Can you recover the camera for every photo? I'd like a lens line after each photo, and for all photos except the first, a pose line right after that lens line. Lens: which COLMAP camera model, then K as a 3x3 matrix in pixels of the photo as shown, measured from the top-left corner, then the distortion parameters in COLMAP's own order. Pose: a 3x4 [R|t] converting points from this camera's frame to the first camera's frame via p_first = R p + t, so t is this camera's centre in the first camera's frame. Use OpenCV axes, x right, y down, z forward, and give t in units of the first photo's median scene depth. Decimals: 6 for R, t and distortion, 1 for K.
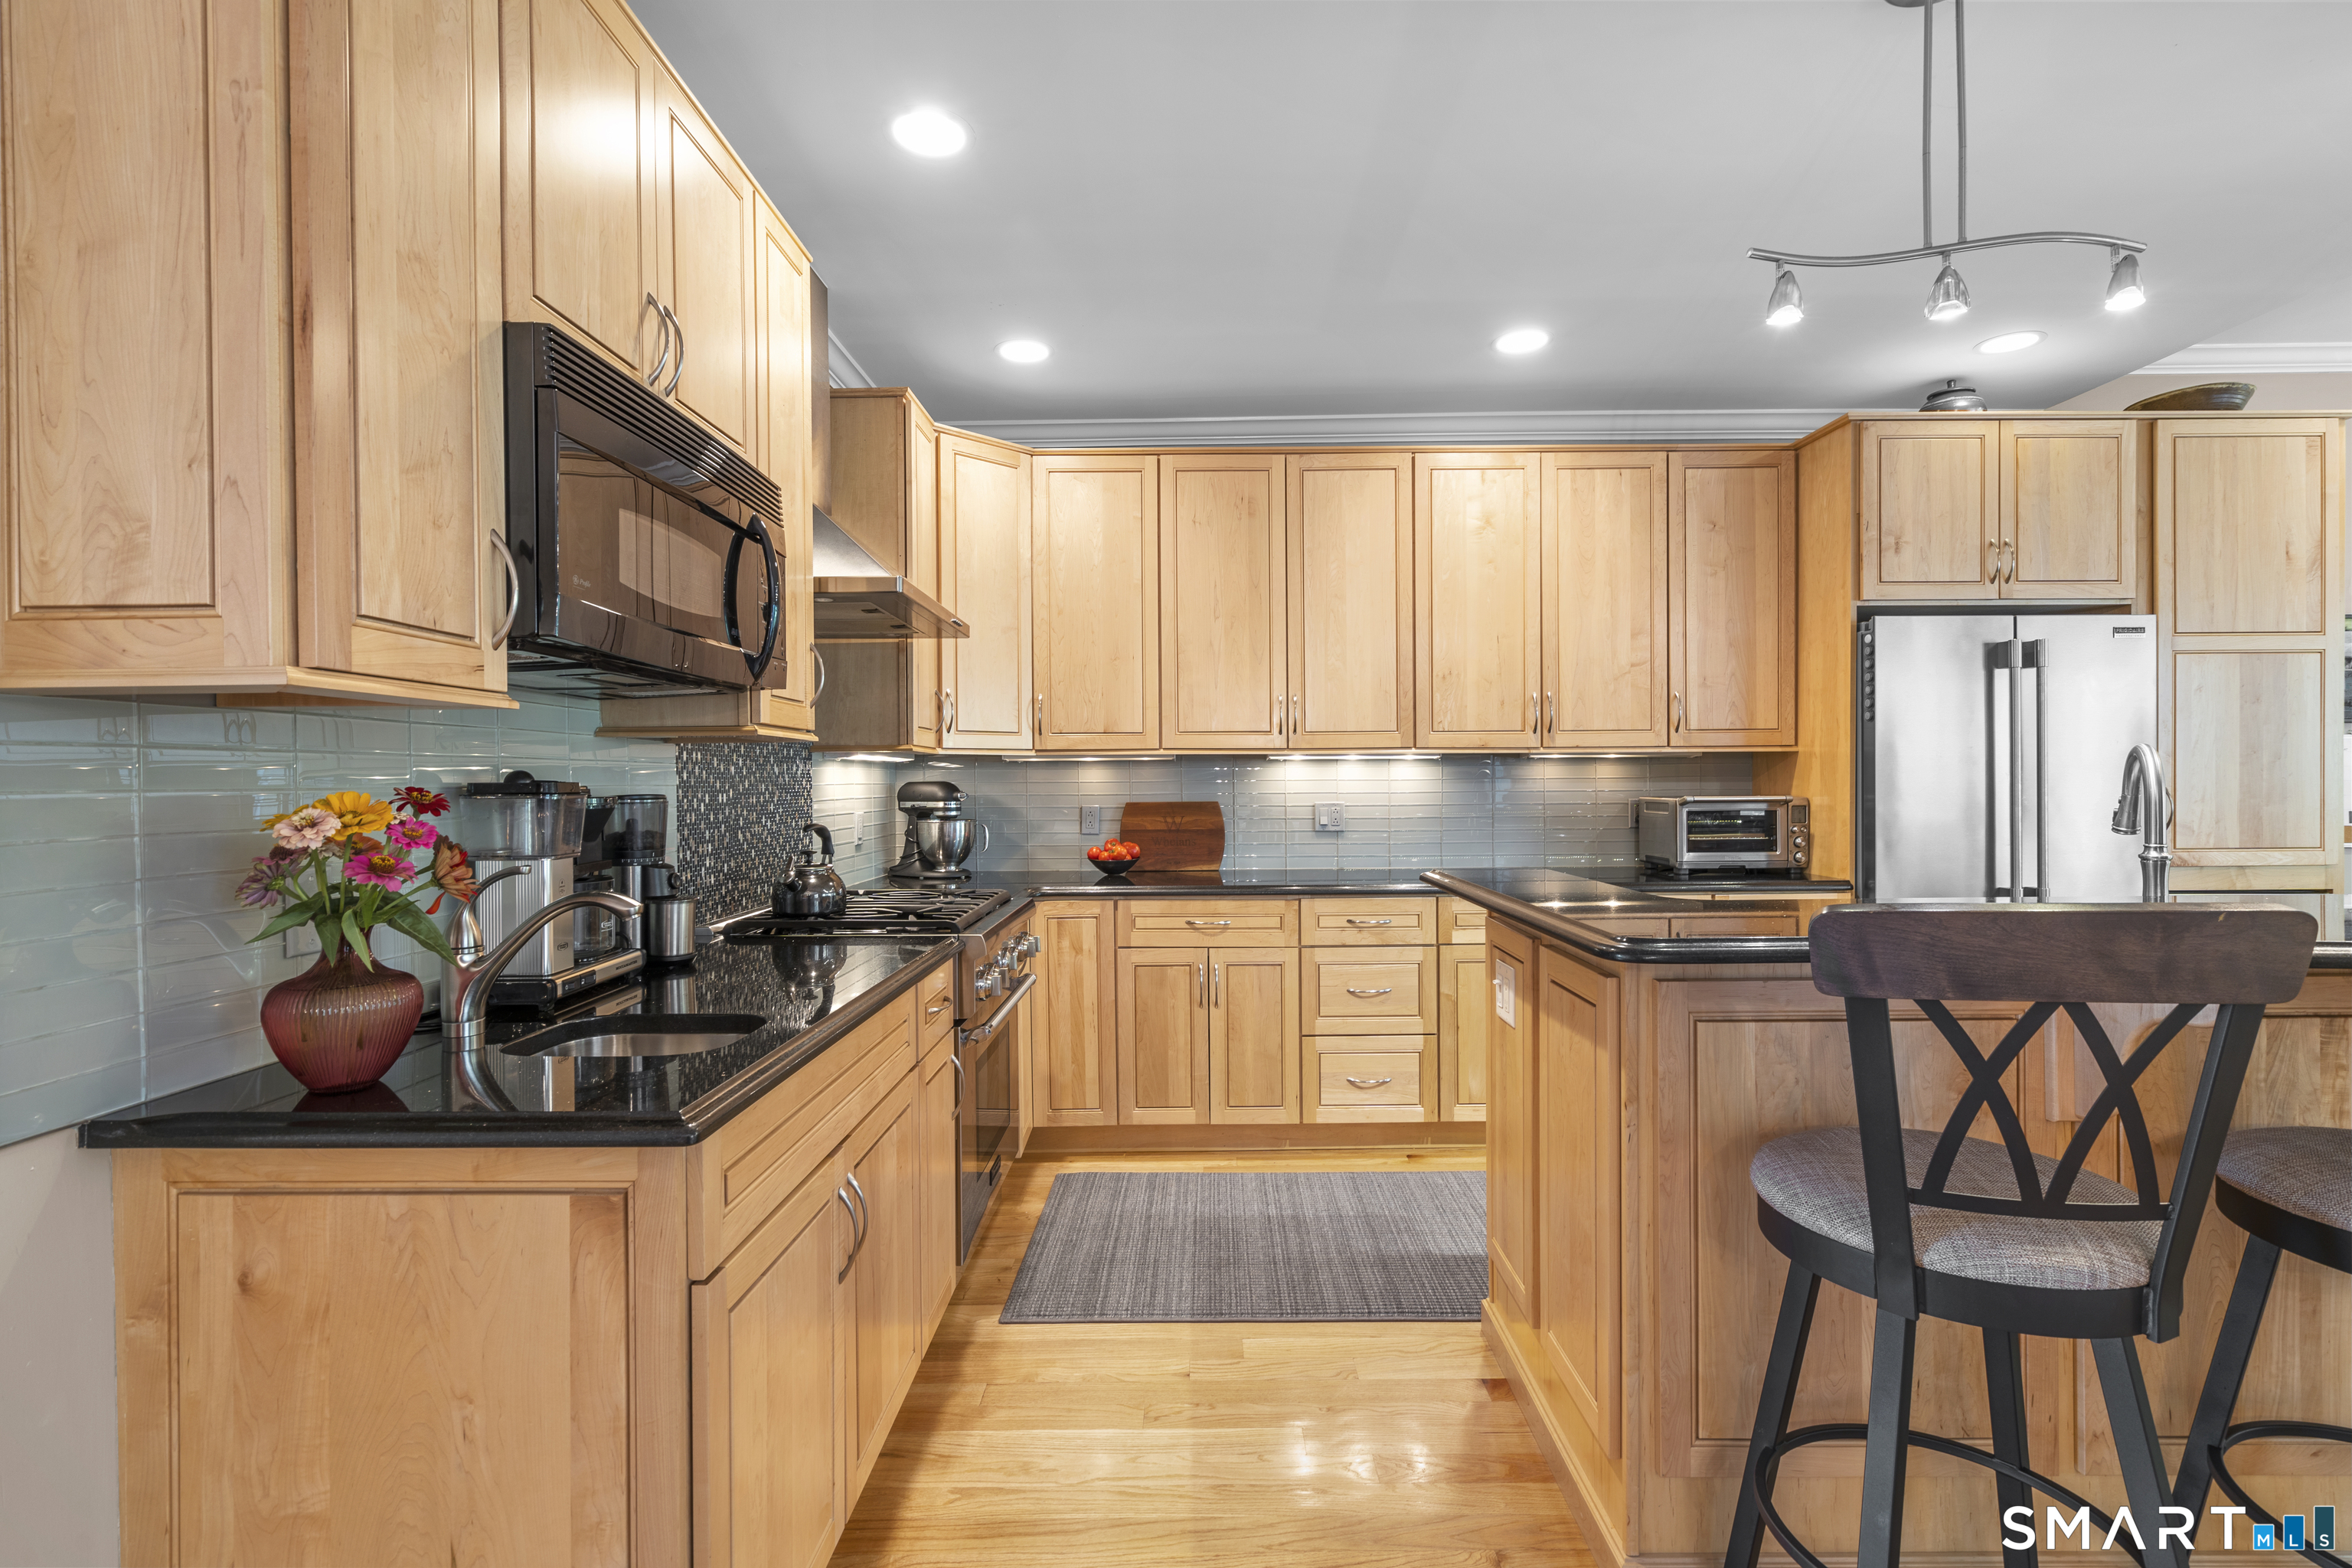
lens RADIAL K [[1060.2, 0, 1173.6], [0, 1060.2, 785.2], [0, 0, 1]] dist [-0.002915, 0.001436]
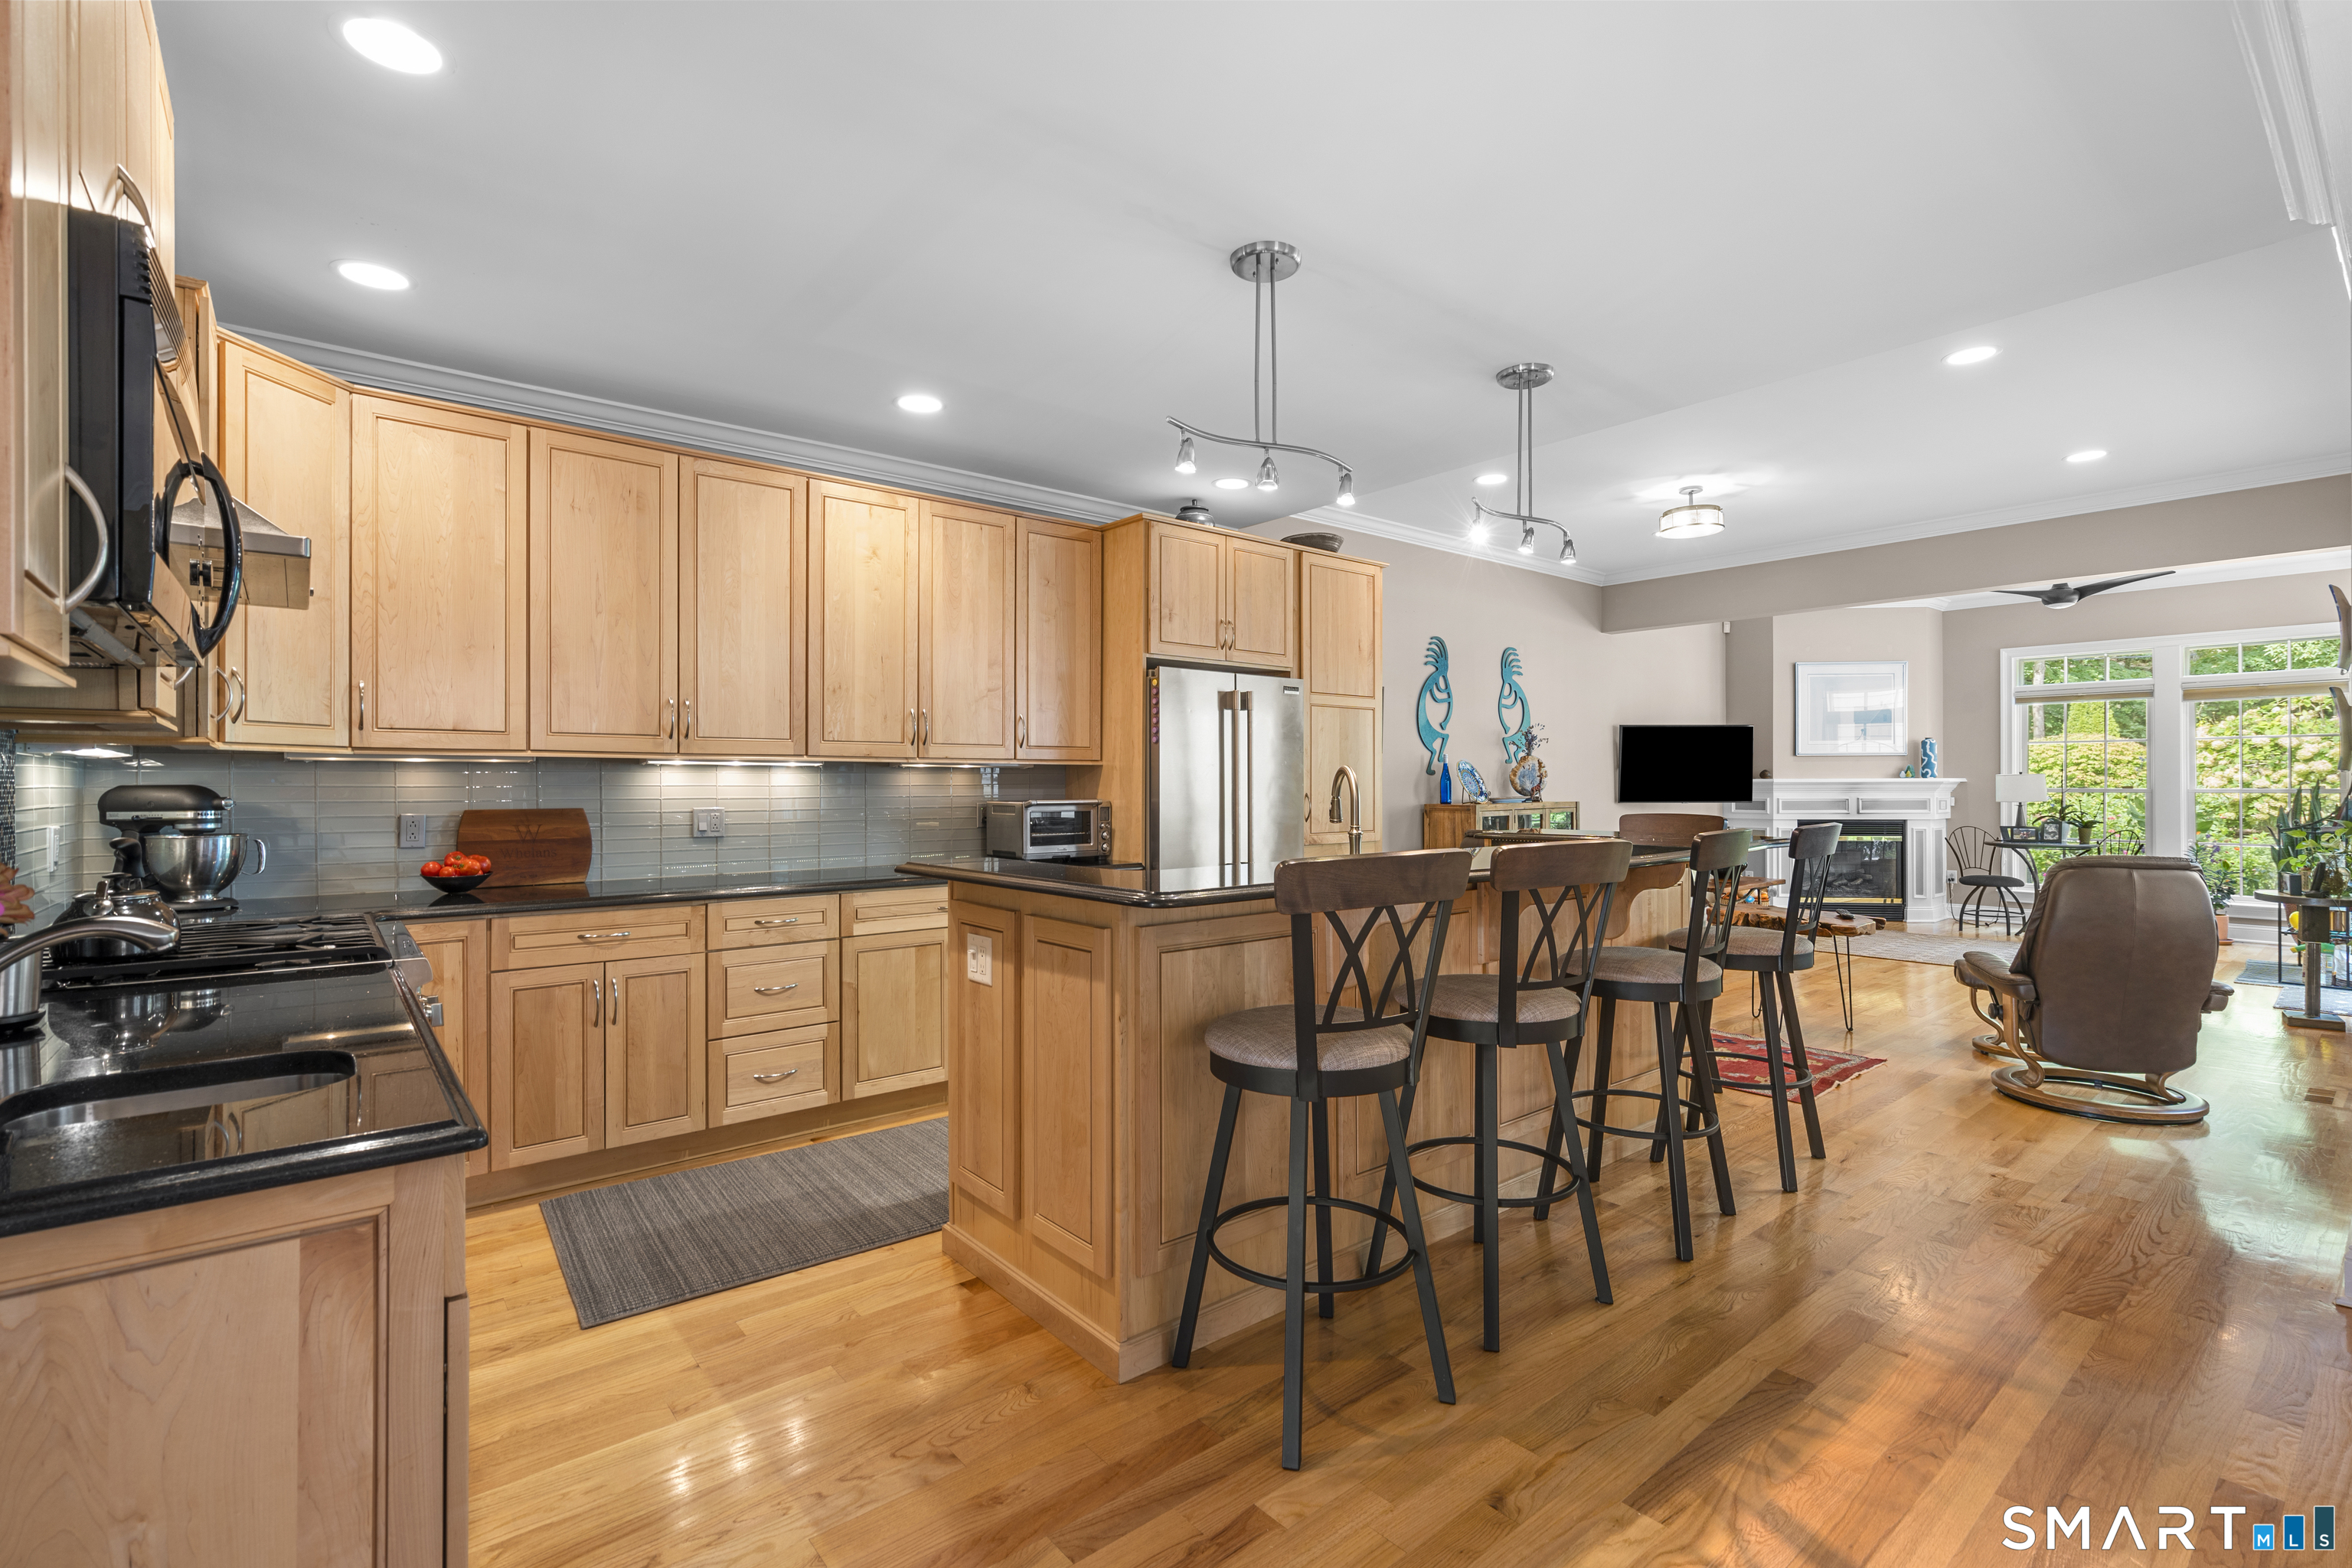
lens RADIAL K [[1060.2, 0, 1178.3], [0, 1060.2, 779.4], [0, 0, 1]] dist [-0.002915, 0.001436]
pose [[0.768547, 0.008712, 0.639734, -0.179927], [-0.000618, 0.999917, -0.012874, 0.002303], [-0.639793, 0.009499, 0.768489, -0.054861]]
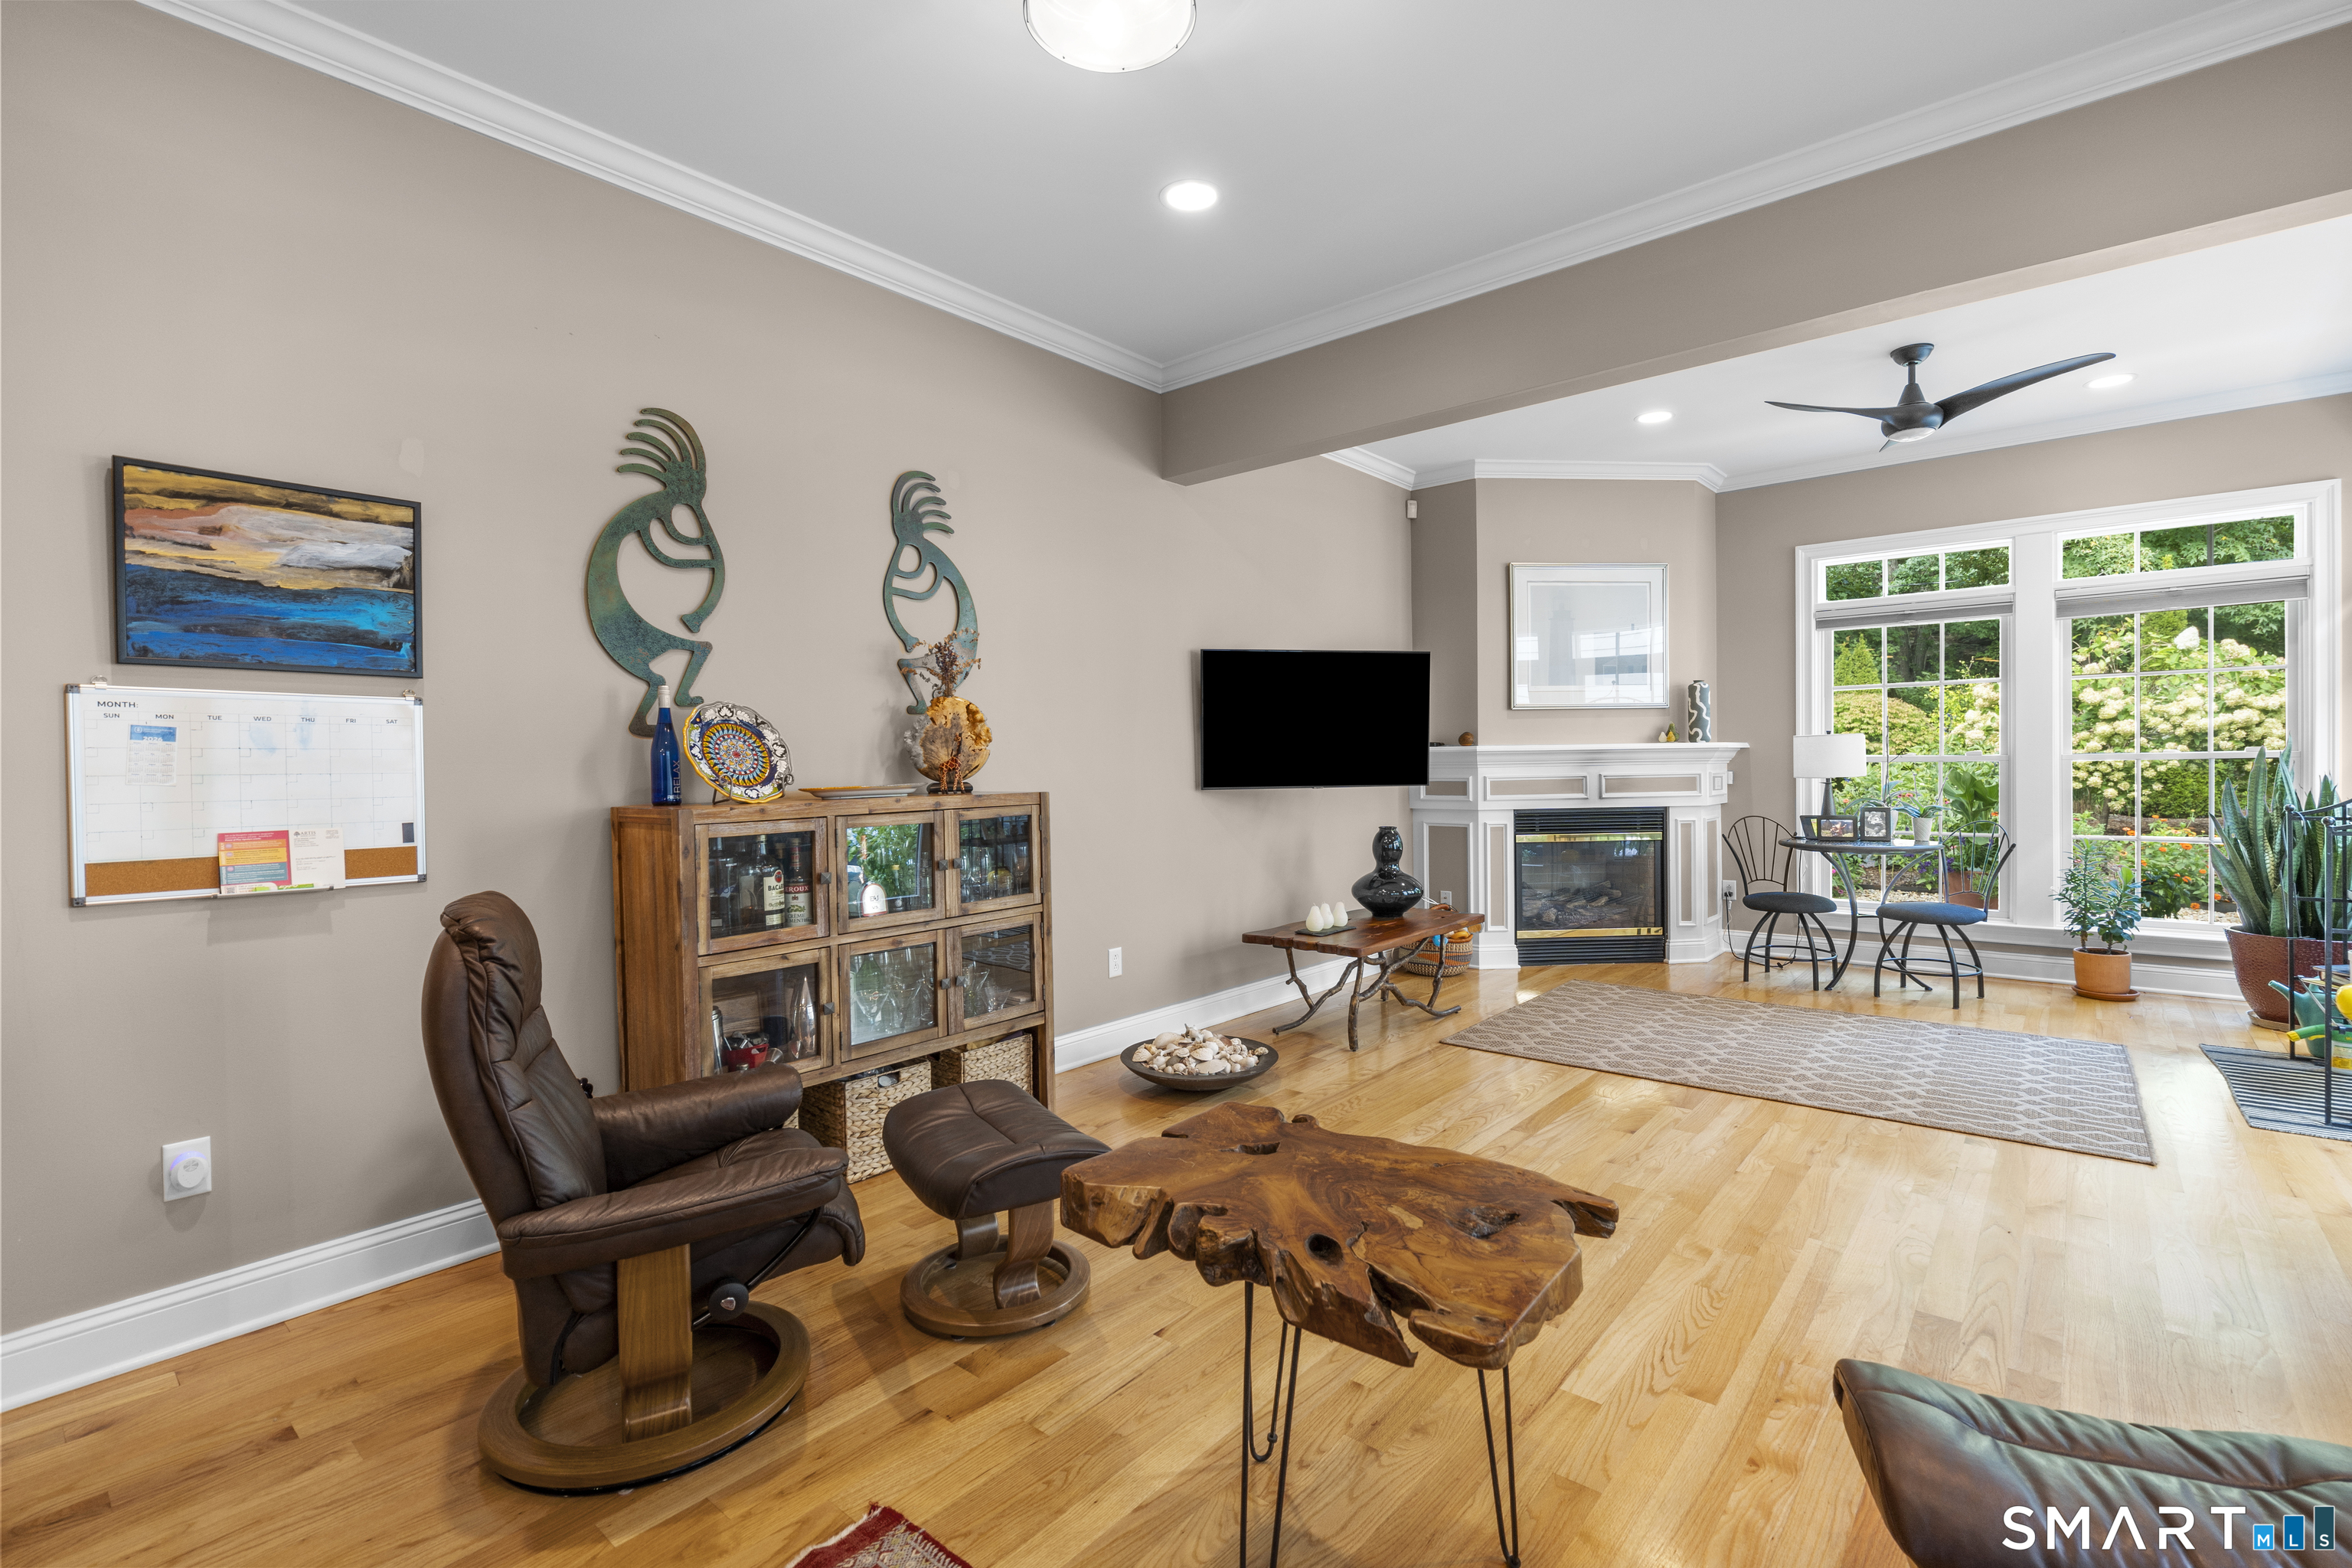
lens RADIAL K [[1060.2, 0, 1185.4], [0, 1060.2, 776.8], [0, 0, 1]] dist [-0.002915, 0.001436]
pose [[0.642738, -0.011417, 0.766001, 0.845073], [0.012676, 0.999911, 0.004266, 0.001568], [-0.765981, 0.006968, 0.642825, 0.238979]]
